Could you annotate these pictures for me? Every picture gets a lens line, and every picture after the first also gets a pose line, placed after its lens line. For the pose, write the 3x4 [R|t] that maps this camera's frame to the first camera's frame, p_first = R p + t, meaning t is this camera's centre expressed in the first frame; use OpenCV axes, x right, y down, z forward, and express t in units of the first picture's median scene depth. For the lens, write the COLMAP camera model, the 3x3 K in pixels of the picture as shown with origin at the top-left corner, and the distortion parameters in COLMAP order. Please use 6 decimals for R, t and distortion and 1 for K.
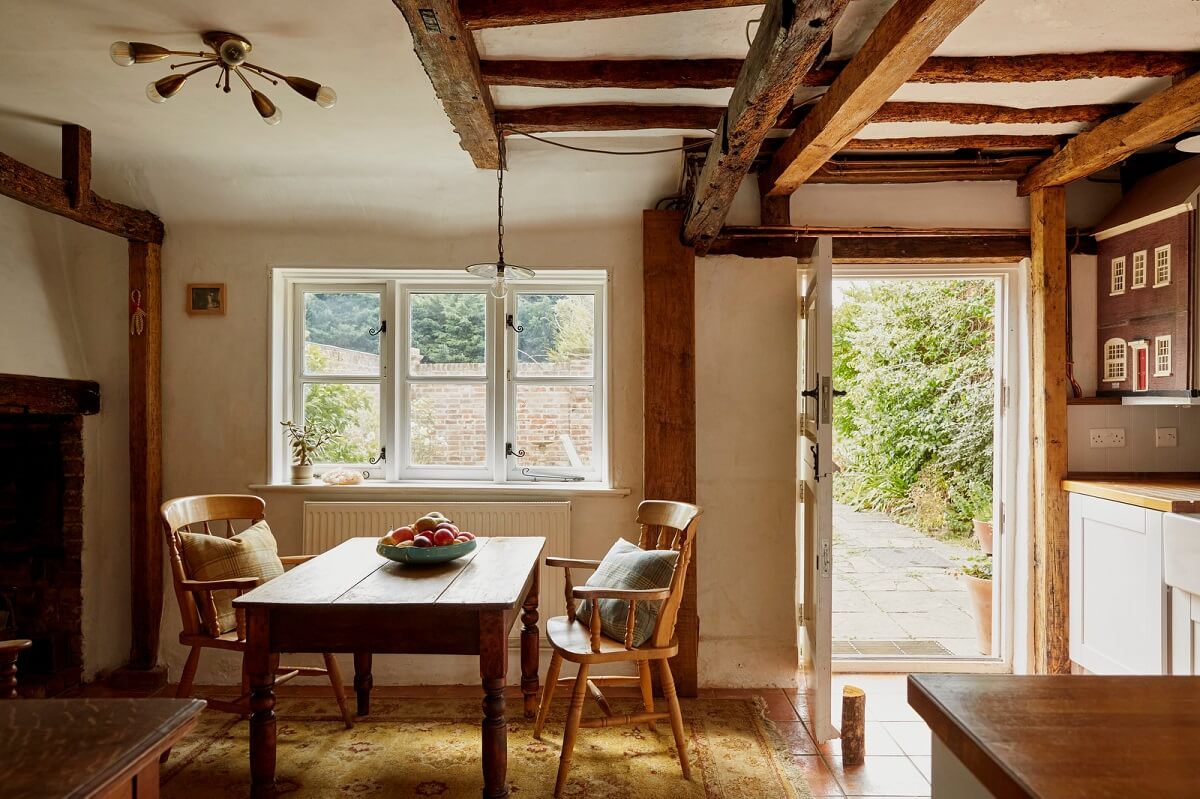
lens RADIAL K [[817.9, 0, 600.0], [0, 817.9, 399.5], [0, 0, 1]] dist [0.000830, -0.000041]
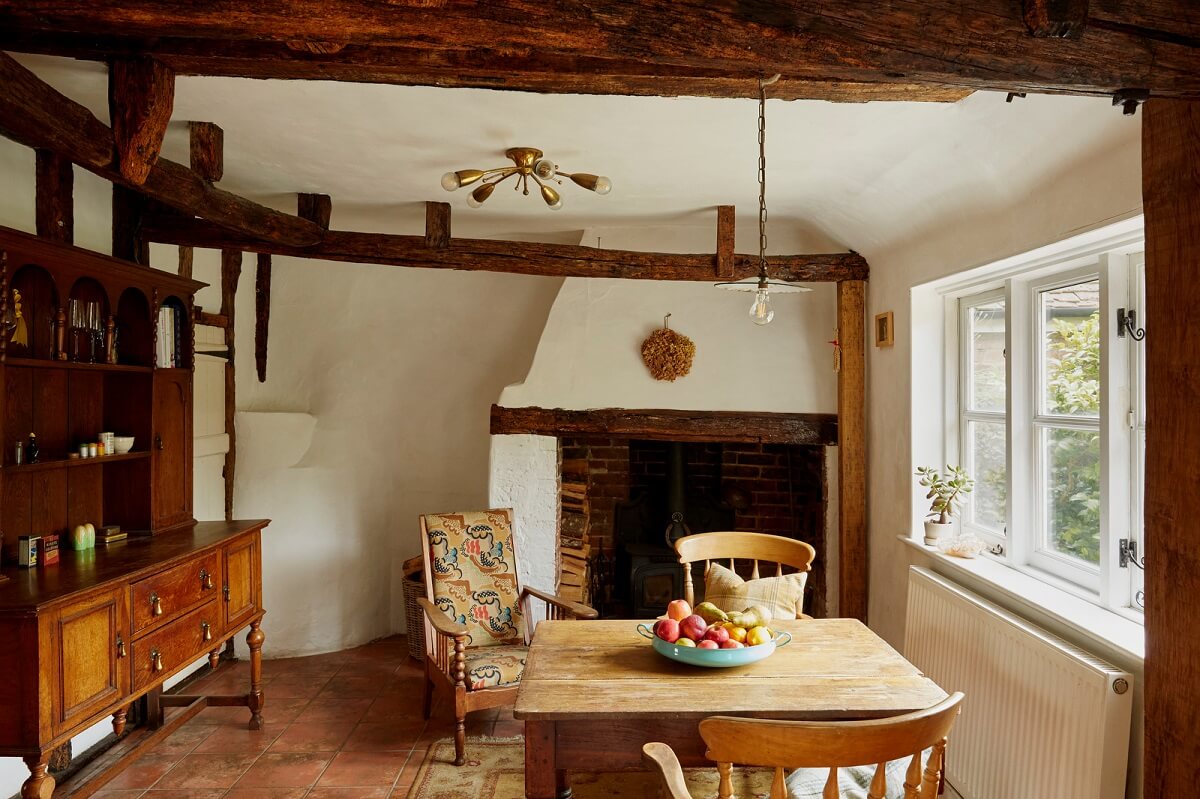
lens RADIAL K [[817.9, 0, 600.0], [0, 817.9, 399.5], [0, 0, 1]] dist [0.000830, -0.000041]
pose [[0.021335, 0.005112, -0.999759, 0.485037], [0.001999, 0.999985, 0.005156, -0.051763], [0.999770, -0.002108, 0.021325, 0.700782]]
